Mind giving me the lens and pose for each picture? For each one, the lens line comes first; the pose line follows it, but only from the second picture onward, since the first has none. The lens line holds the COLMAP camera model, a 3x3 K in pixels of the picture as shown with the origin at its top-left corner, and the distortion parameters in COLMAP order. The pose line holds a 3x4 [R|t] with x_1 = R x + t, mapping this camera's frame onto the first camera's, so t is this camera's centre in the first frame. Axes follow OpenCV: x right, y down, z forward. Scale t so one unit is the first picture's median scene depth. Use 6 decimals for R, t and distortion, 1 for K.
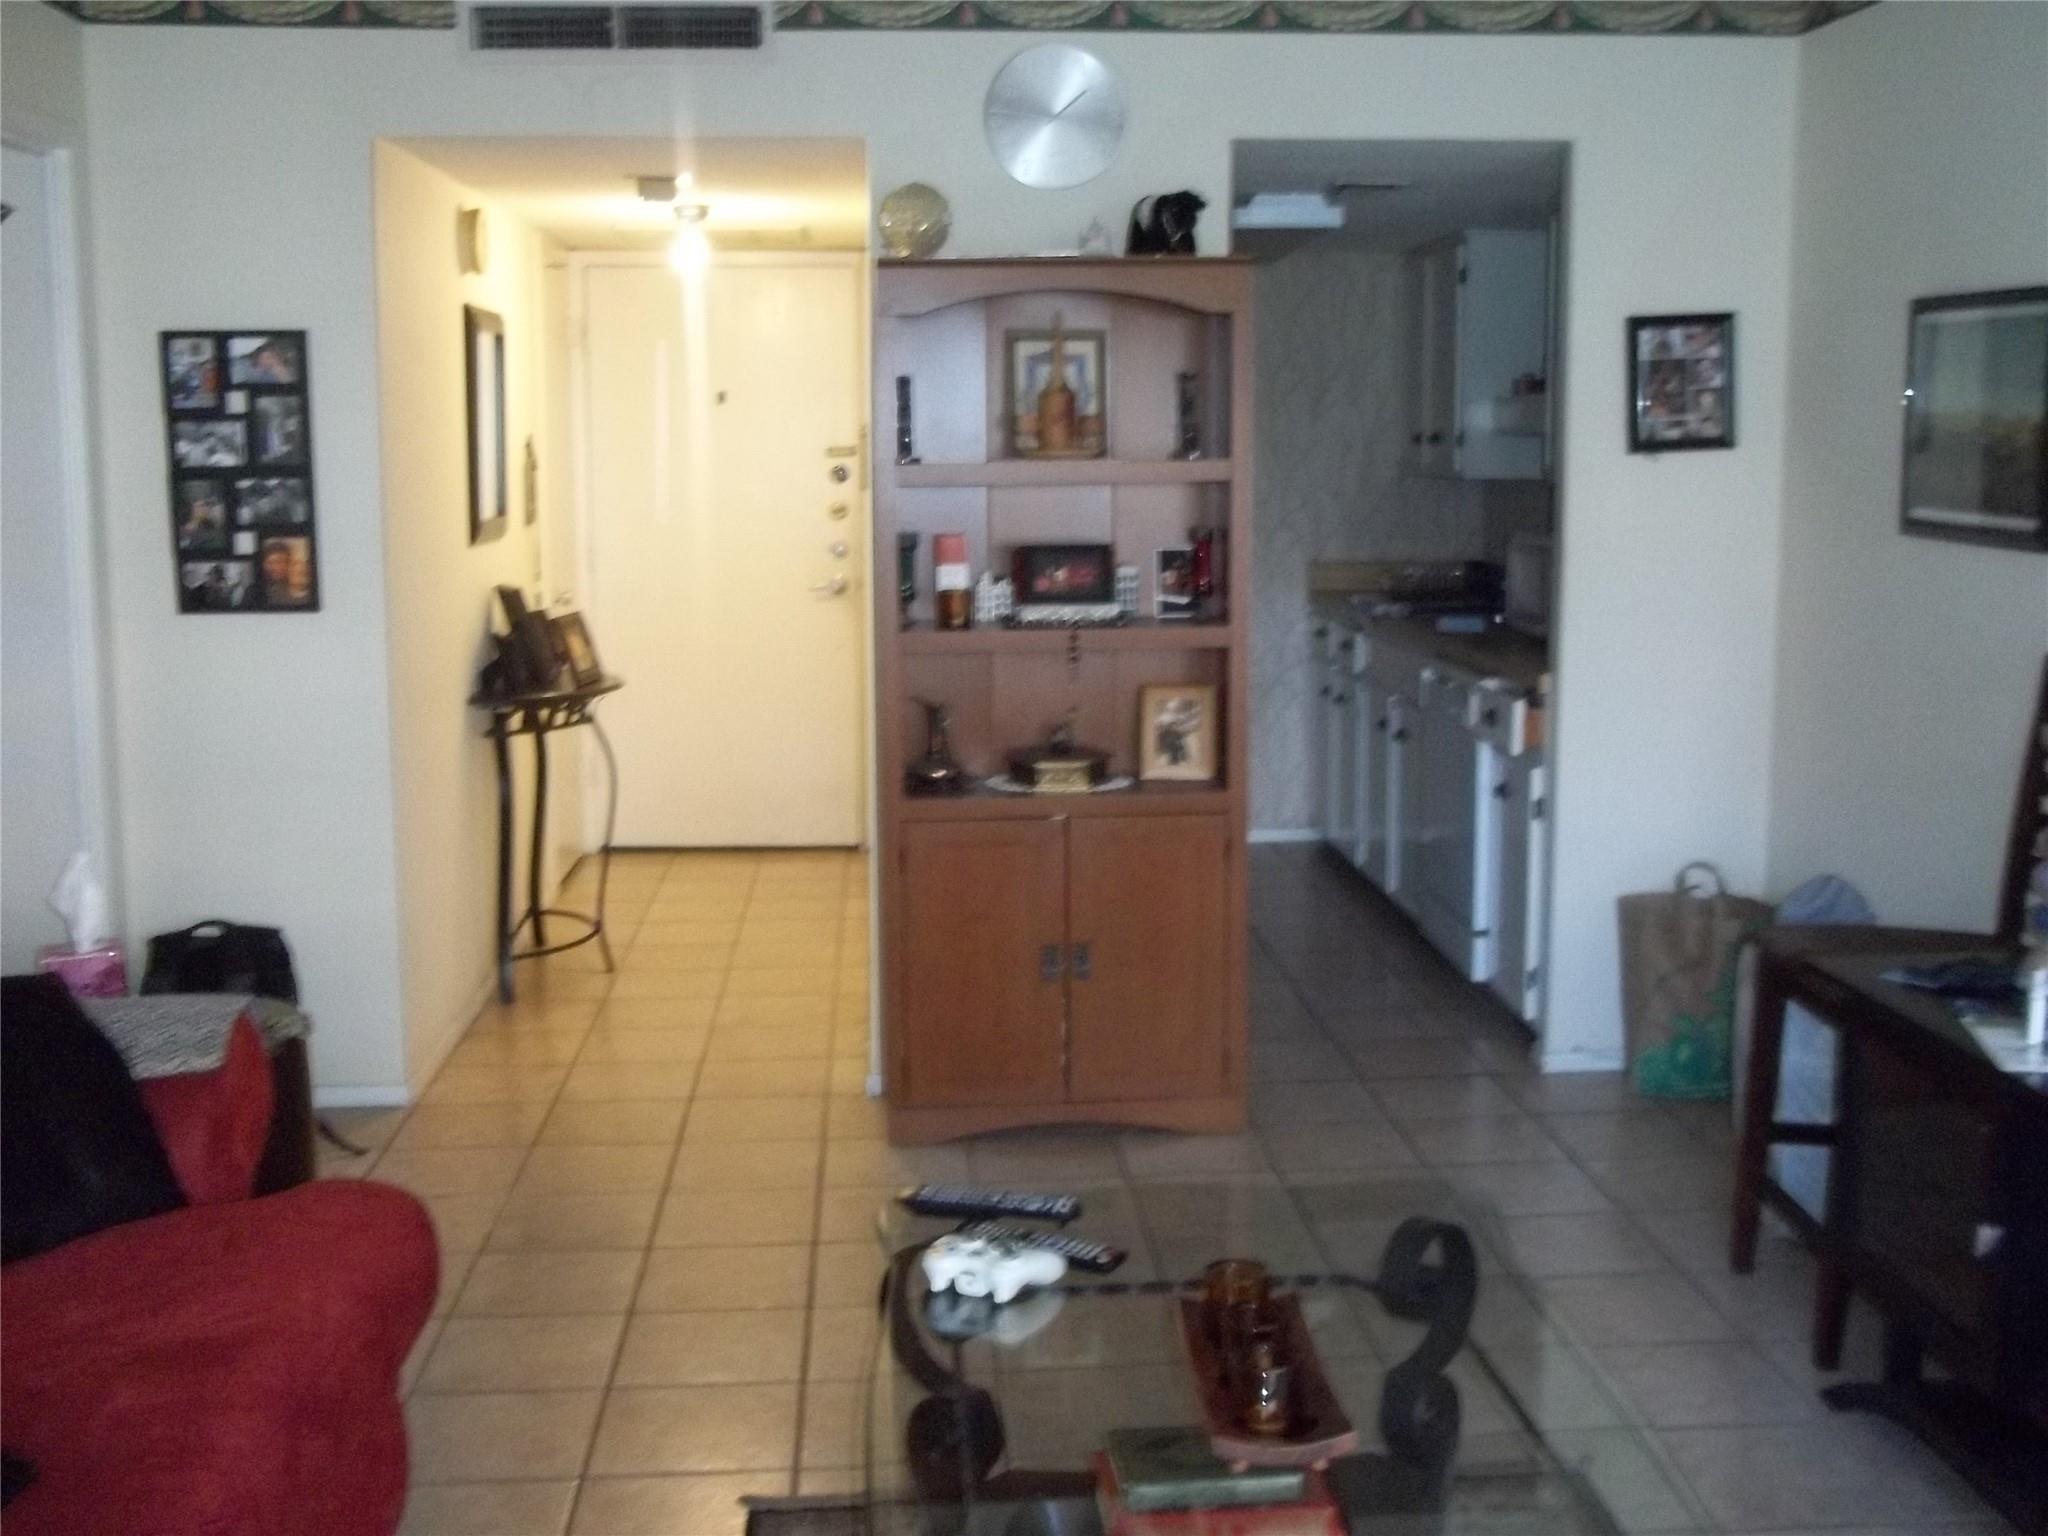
lens RADIAL K [[2209.7, 0, 1066.5], [0, 2209.7, 710.7], [0, 0, 1]] dist [-0.042398, 0.000000]
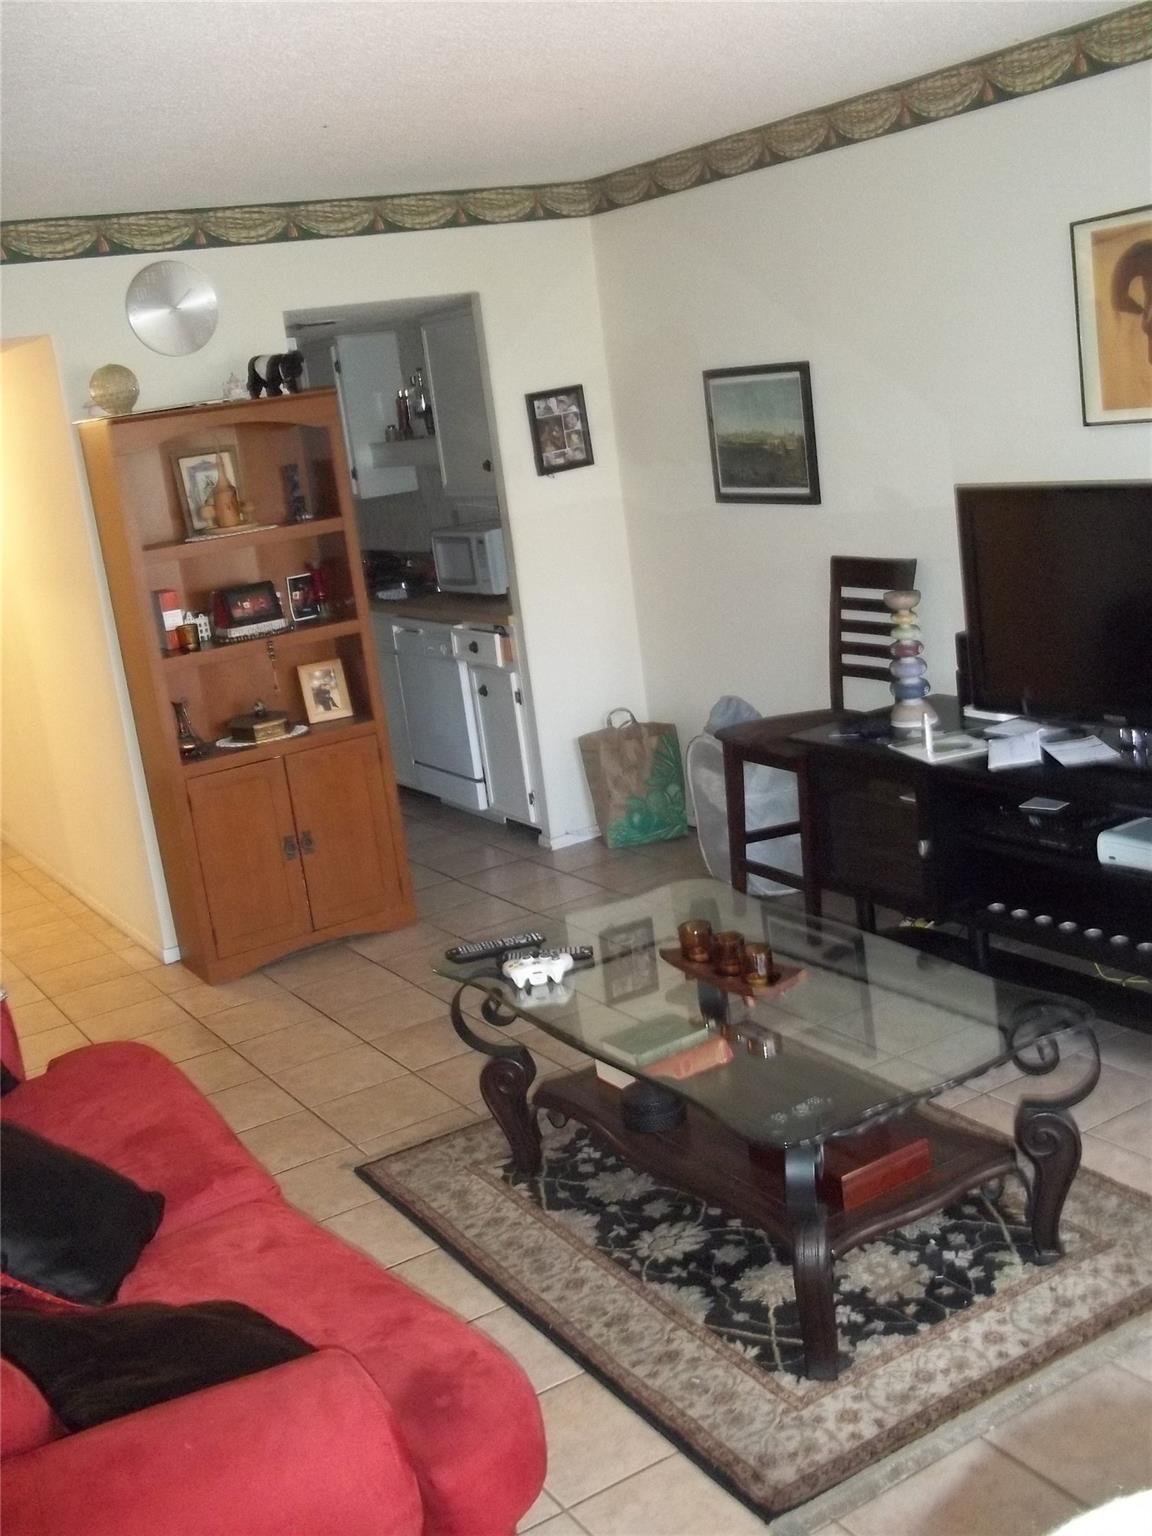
lens RADIAL K [[1657.3, 0, 579.6], [0, 1657.3, 764.8], [0, 0, 1]] dist [-0.042398, 0.000000]
pose [[0.886459, -0.206420, 0.414224, -0.291112], [0.176268, 0.978152, 0.110220, -0.037021], [-0.427925, -0.024691, 0.903477, -0.156475]]
